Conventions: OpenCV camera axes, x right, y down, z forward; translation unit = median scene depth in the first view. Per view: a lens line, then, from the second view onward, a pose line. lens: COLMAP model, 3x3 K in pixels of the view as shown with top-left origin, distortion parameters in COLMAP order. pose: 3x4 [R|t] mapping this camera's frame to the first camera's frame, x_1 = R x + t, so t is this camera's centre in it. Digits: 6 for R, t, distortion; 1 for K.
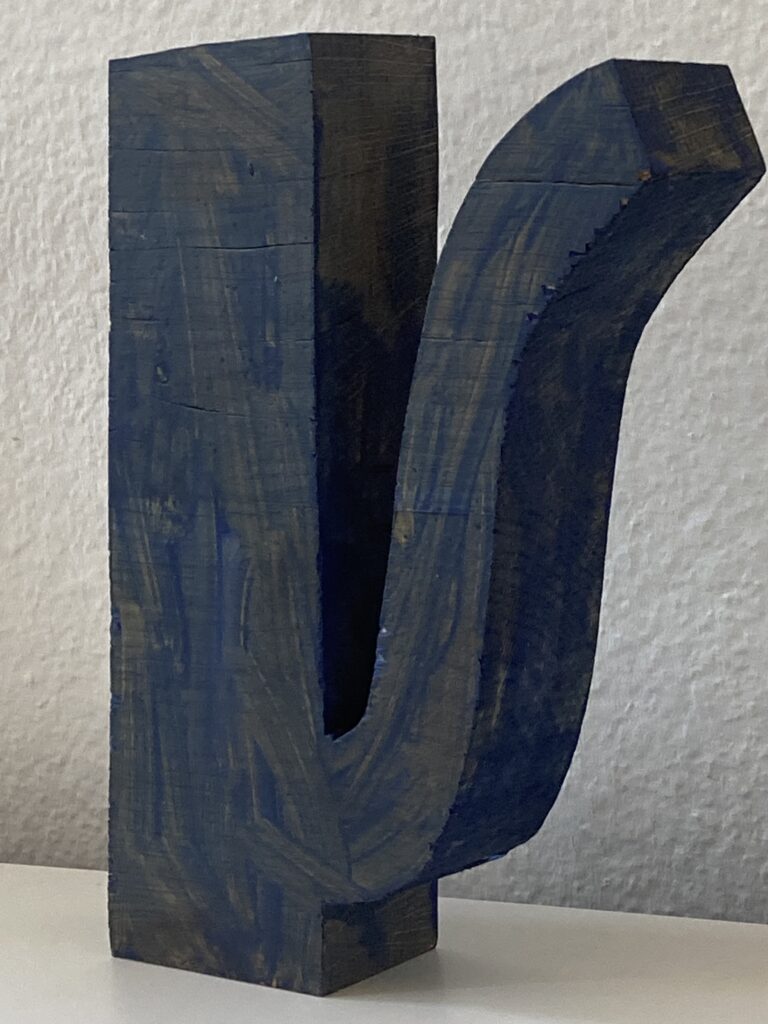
lens RADIAL K [[2739.8, 0, 384.0], [0, 2739.8, 511.7], [0, 0, 1]] dist [0.130697, 0.000000]
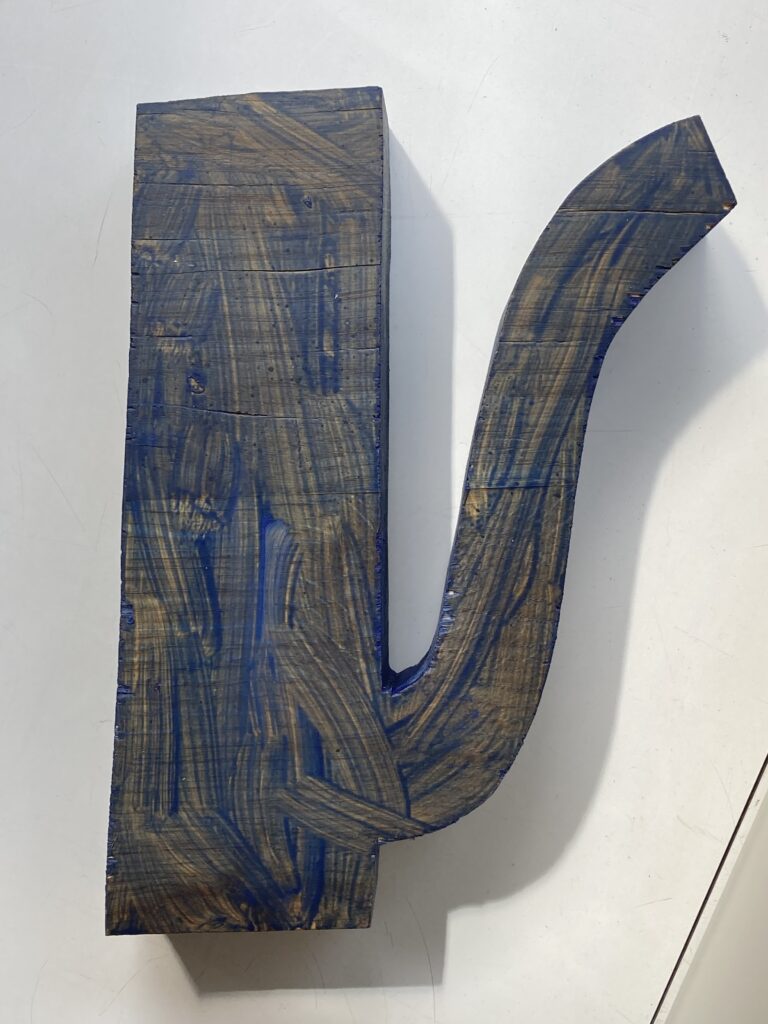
lens RADIAL K [[1437.6, 0, 384.3], [0, 1437.6, 513.7], [0, 0, 1]] dist [0.081830, 0.000000]
pose [[0.786337, 0.005985, 0.617769, -0.391822], [0.068048, 0.993030, -0.096236, 0.064903], [-0.614039, 0.117712, 0.780449, 0.515857]]
